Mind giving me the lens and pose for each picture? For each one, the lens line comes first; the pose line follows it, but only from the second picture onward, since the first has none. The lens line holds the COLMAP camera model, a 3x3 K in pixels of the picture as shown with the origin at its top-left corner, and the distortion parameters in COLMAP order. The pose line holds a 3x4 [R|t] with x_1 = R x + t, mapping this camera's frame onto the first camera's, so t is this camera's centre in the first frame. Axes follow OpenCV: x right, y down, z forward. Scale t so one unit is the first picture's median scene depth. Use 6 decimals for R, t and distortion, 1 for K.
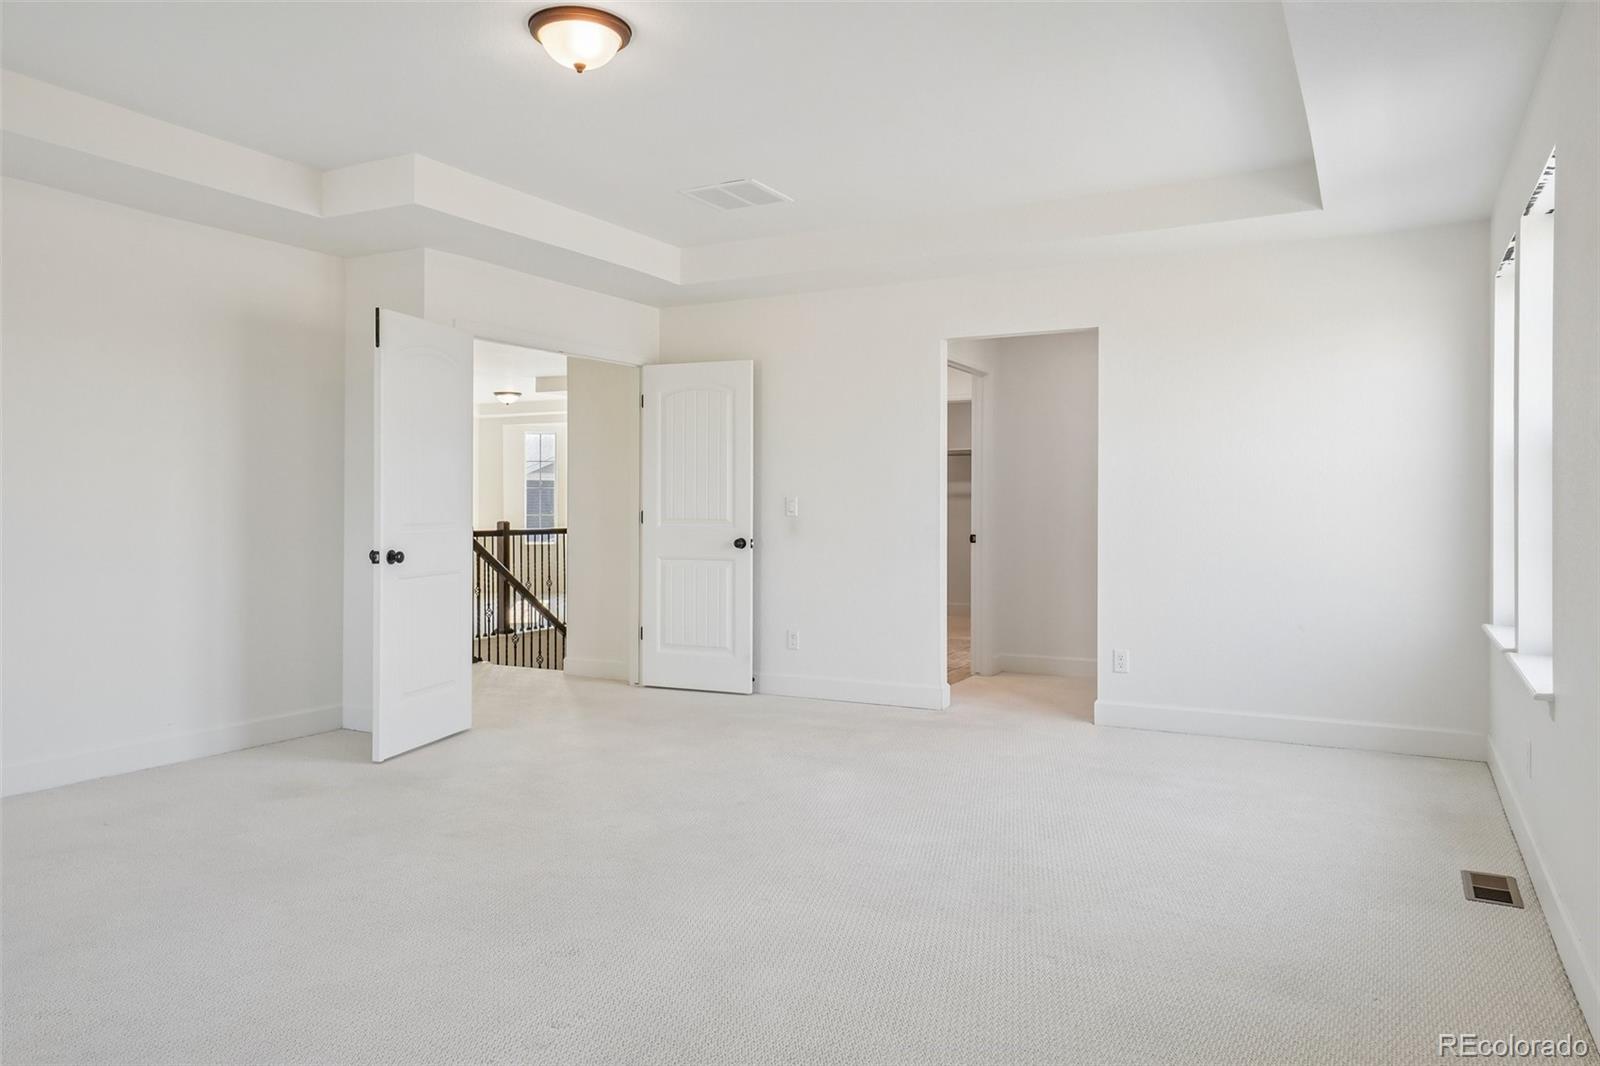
lens RADIAL K [[1116.0, 0, 804.2], [0, 1116.0, 519.0], [0, 0, 1]] dist [-0.004451, -0.000009]
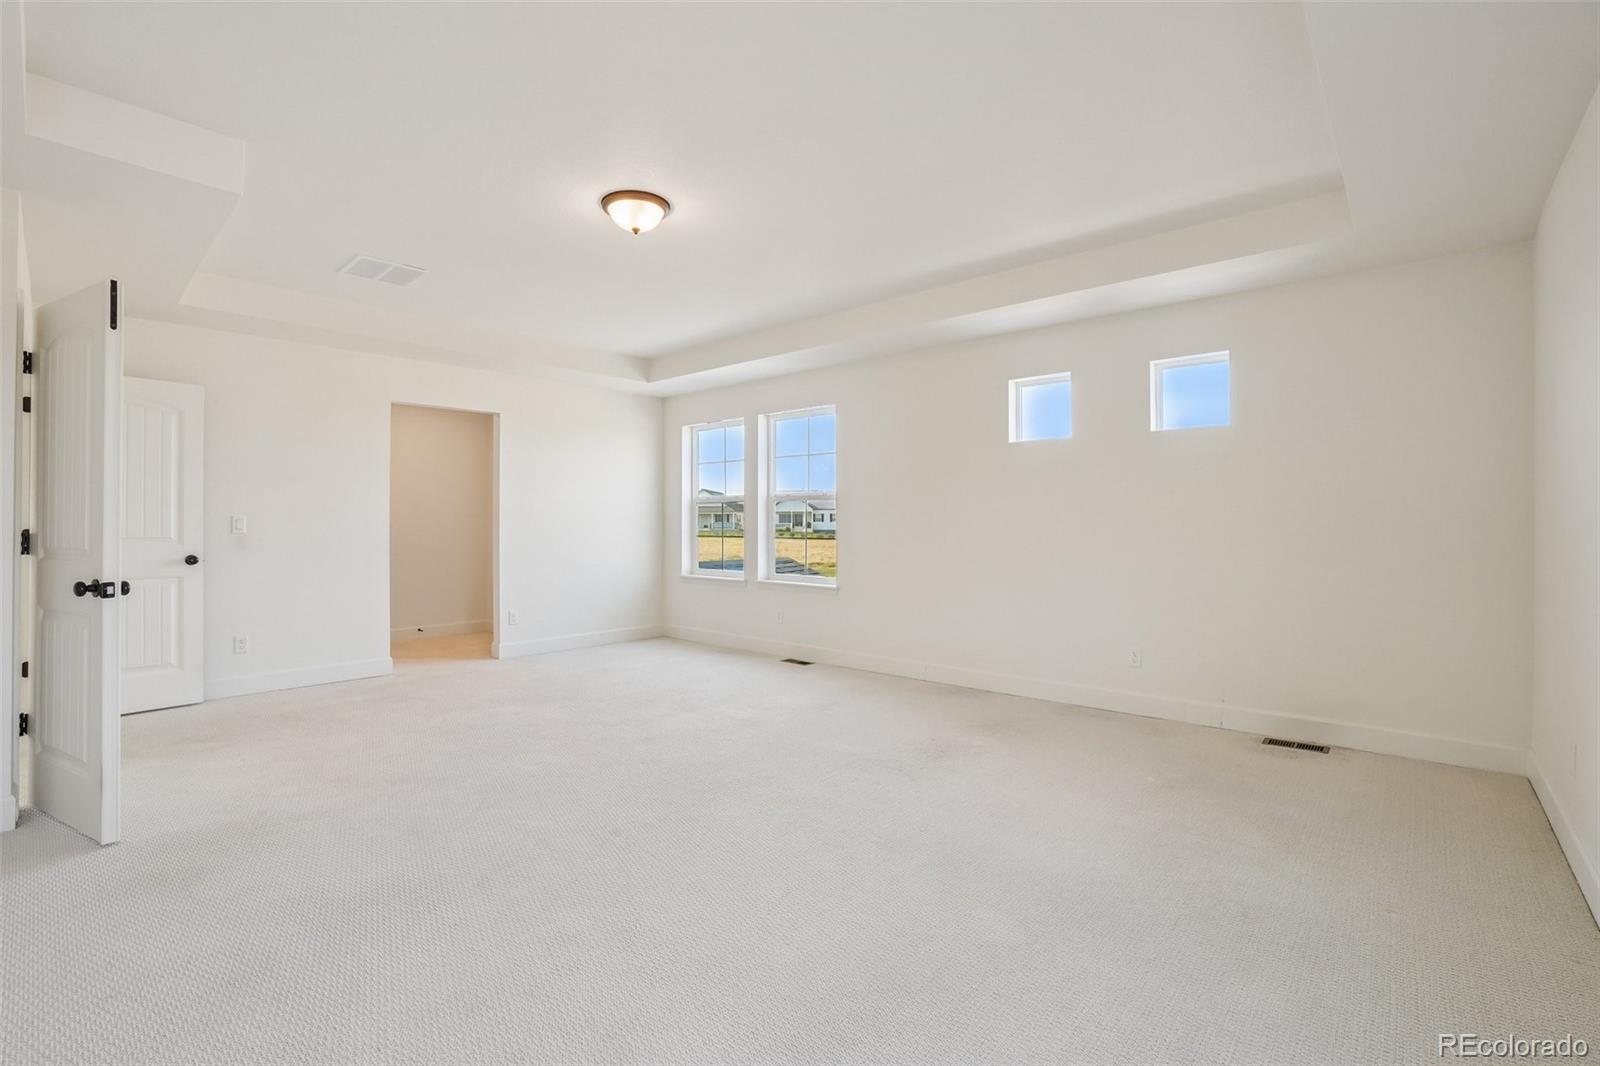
lens RADIAL K [[716.8, 0, 803.1], [0, 716.8, 532.7], [0, 0, 1]] dist [-0.021545, 0.002085]
pose [[0.239128, -0.011884, 0.970915, -0.558921], [0.008021, 0.999915, 0.010263, -0.005998], [-0.970955, 0.005334, 0.239203, 0.288849]]
